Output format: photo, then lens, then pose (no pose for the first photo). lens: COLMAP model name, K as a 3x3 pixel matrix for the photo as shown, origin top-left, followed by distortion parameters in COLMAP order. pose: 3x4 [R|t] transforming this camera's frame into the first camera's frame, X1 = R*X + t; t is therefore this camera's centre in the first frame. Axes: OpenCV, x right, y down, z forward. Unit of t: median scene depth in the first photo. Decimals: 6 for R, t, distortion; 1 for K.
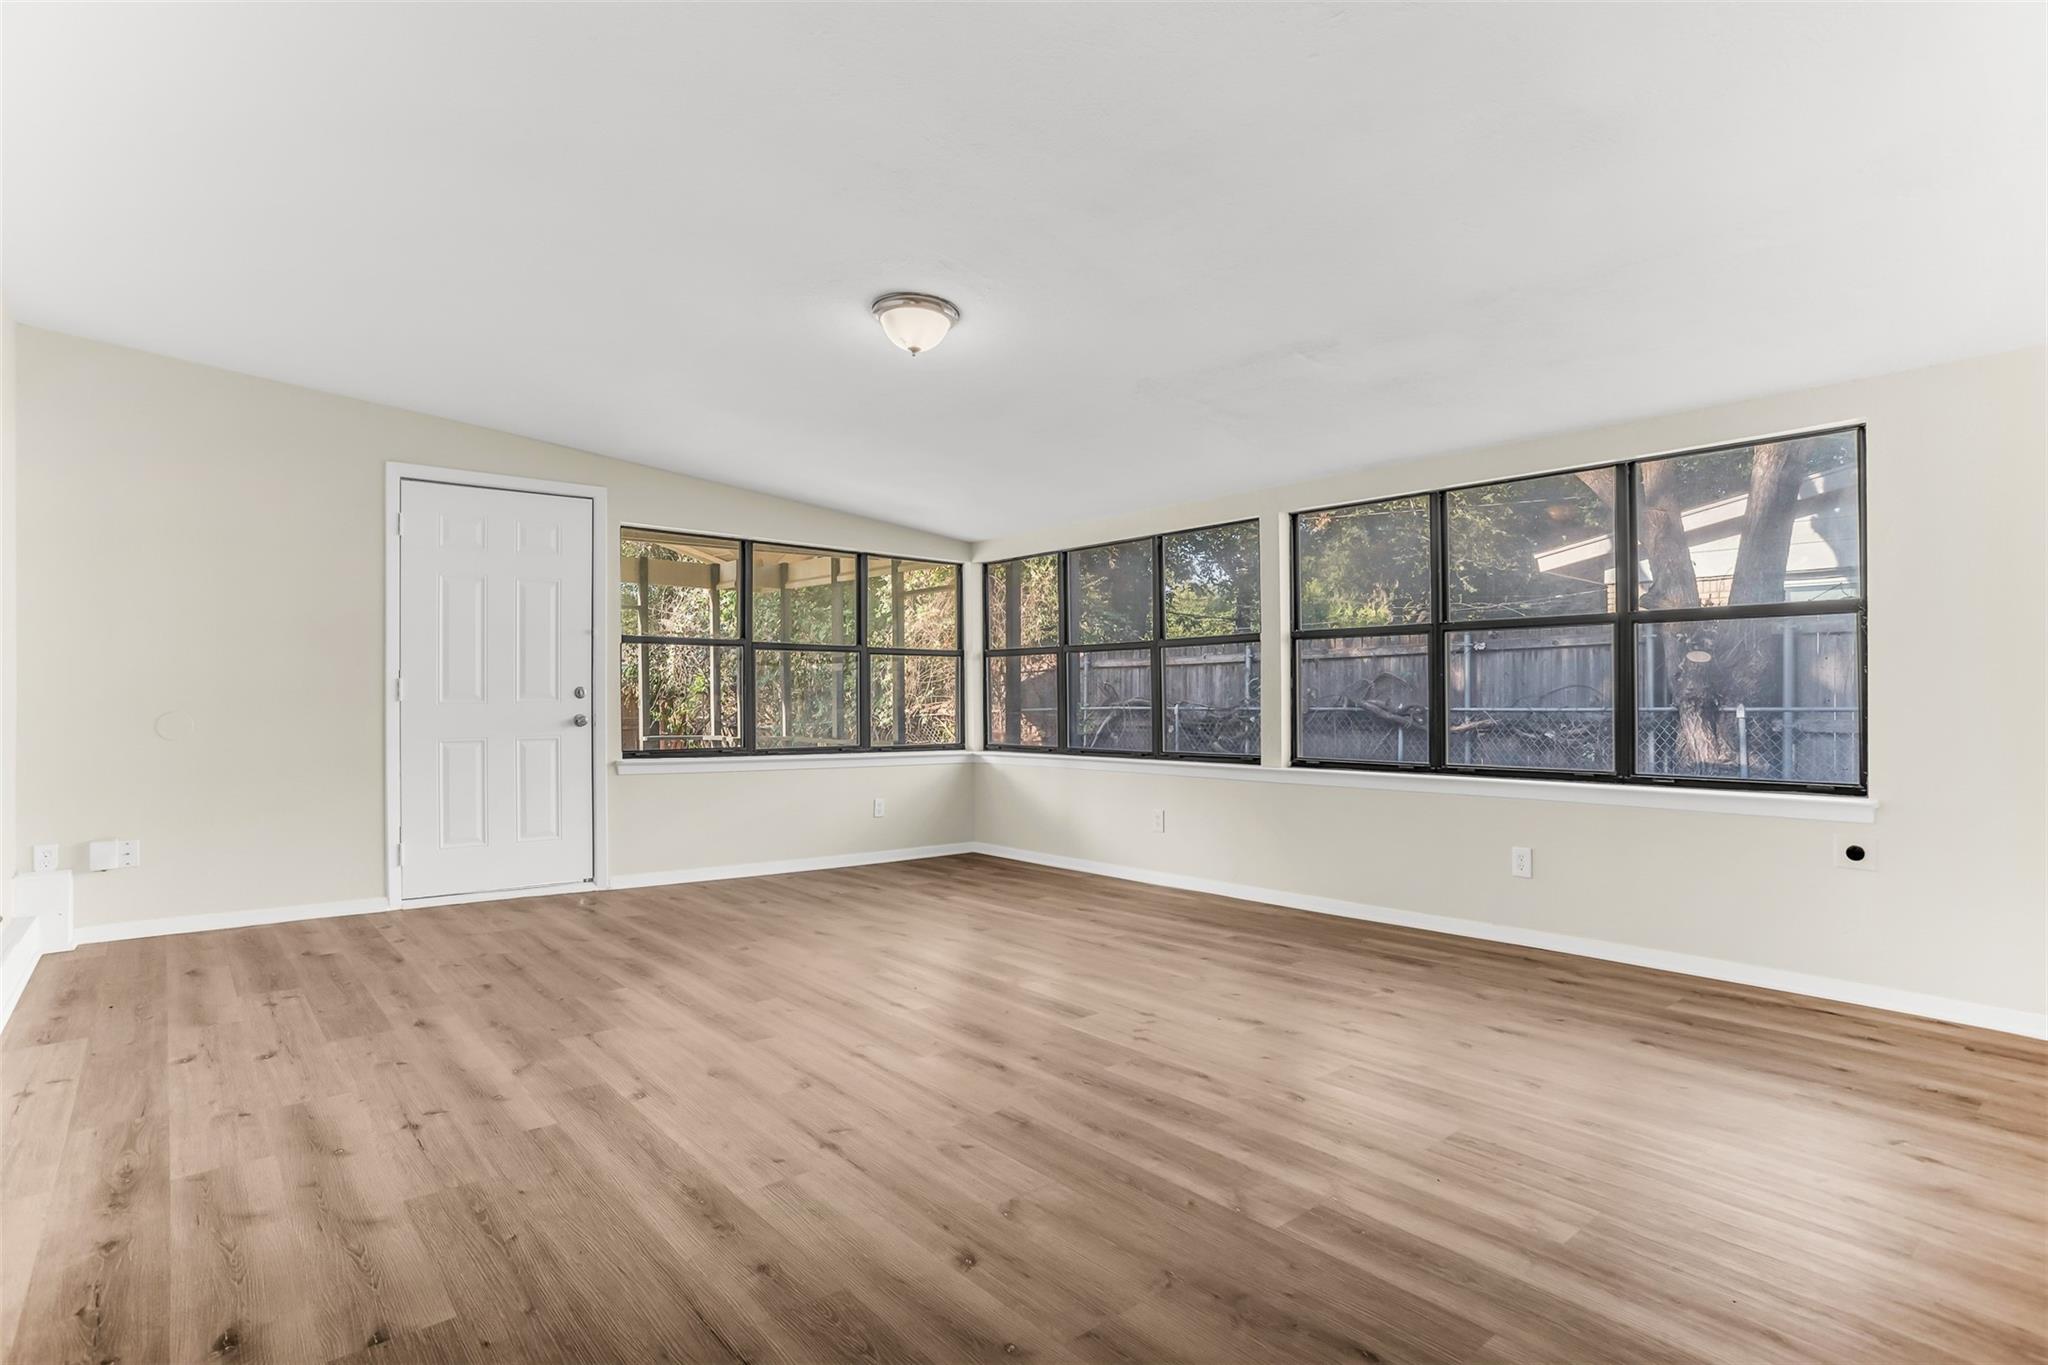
lens RADIAL K [[1056.1, 0, 1020.2], [0, 1056.1, 686.8], [0, 0, 1]] dist [-0.077557, 0.043127]
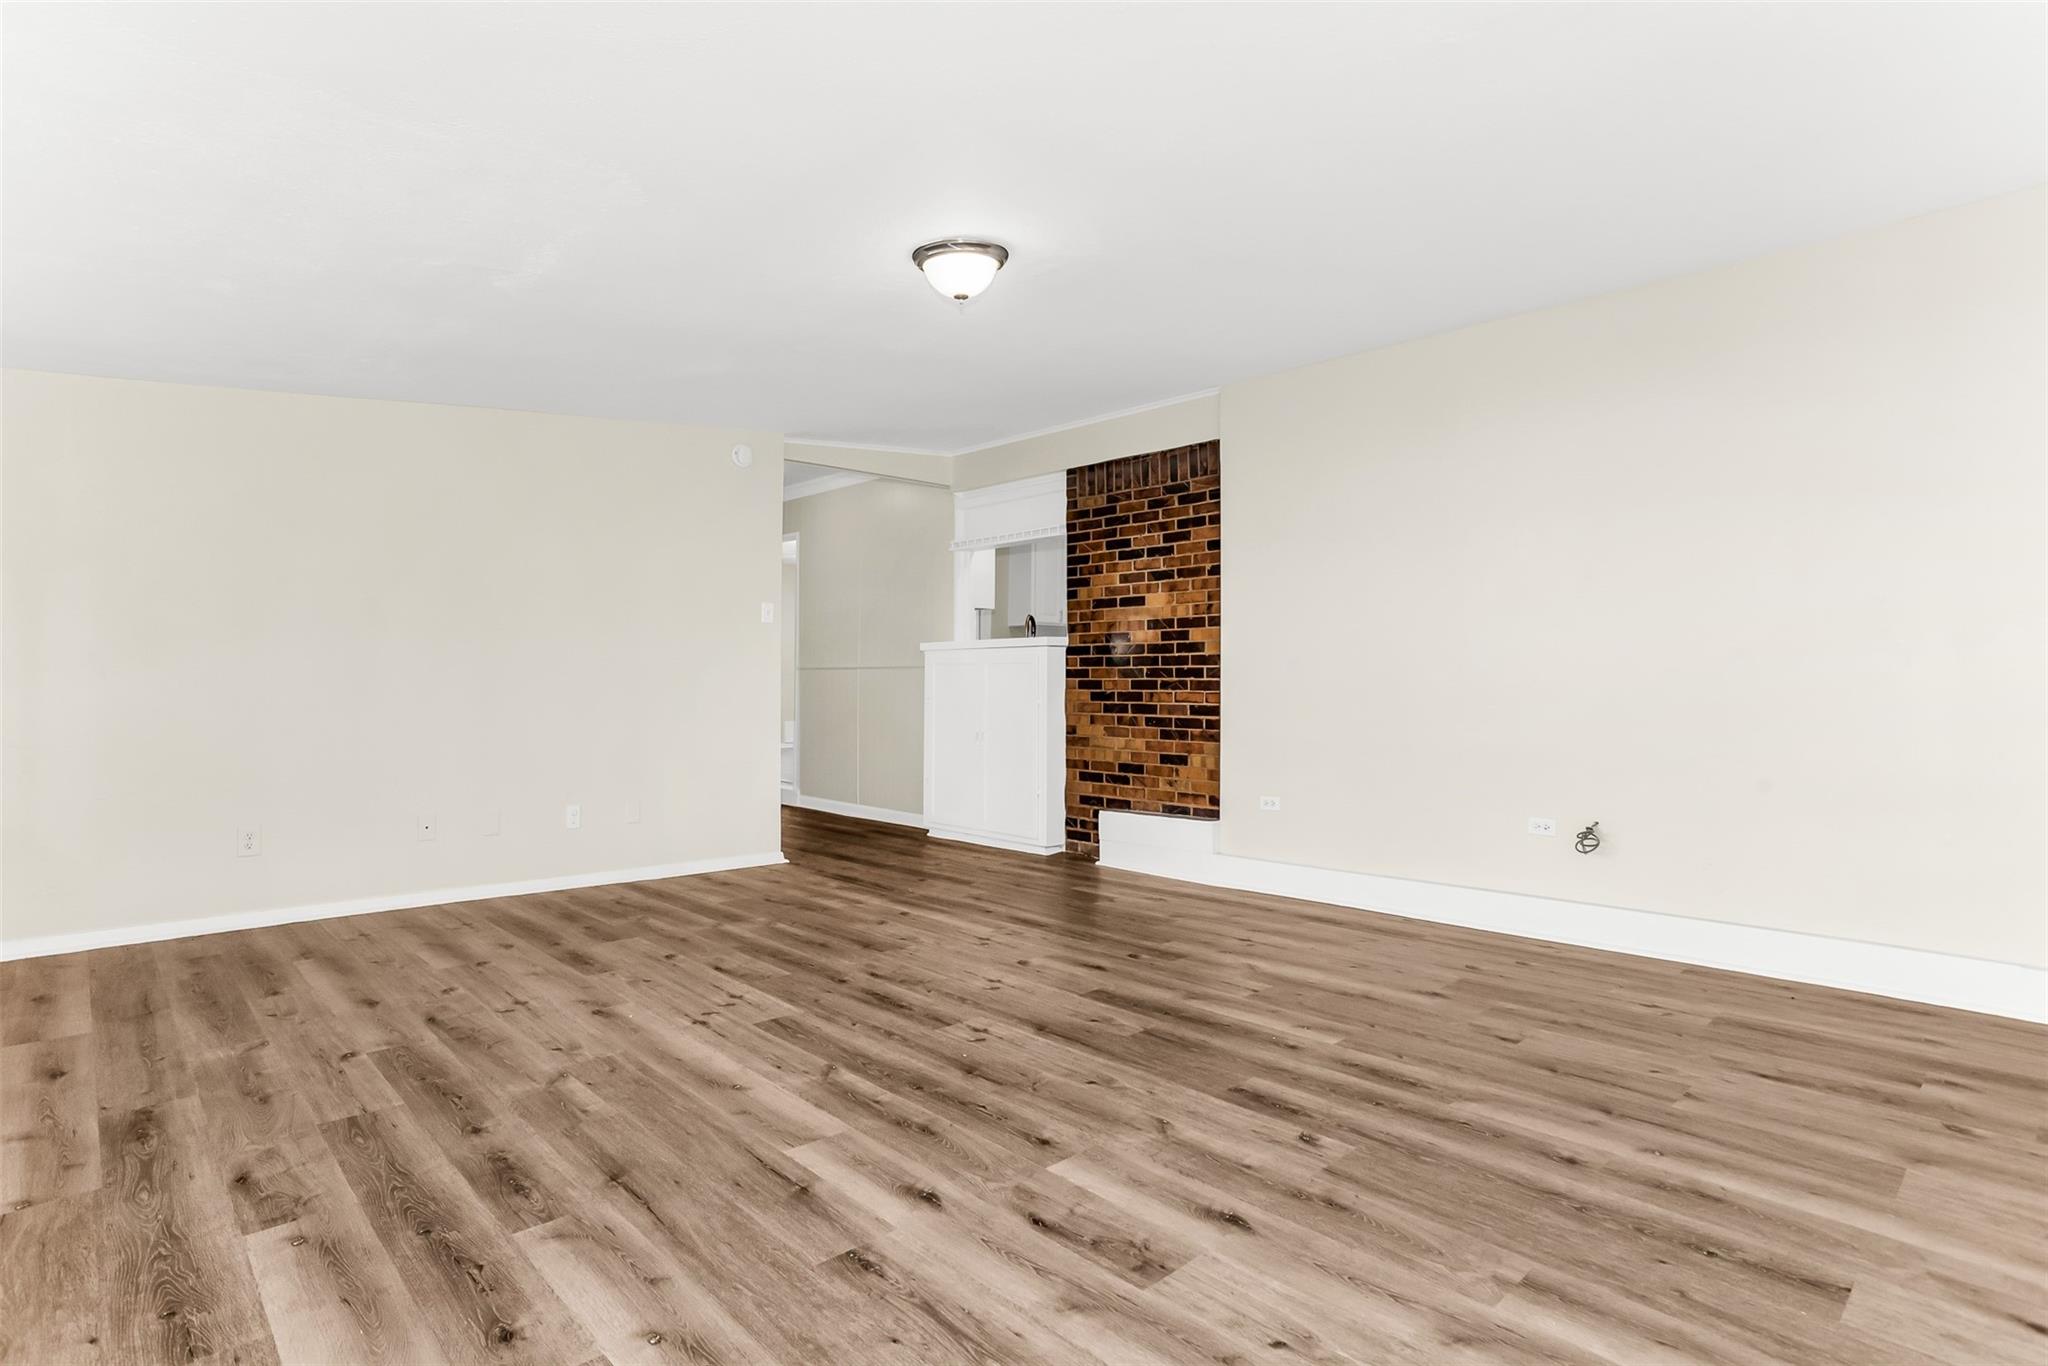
lens RADIAL K [[1056.1, 0, 1020.2], [0, 1056.1, 687.3], [0, 0, 1]] dist [-0.077557, 0.043127]
pose [[-0.998823, -0.001677, -0.048468, -0.111035], [-0.001487, 0.999991, -0.003962, 0.024378], [0.048474, -0.003886, -0.998817, 1.910728]]
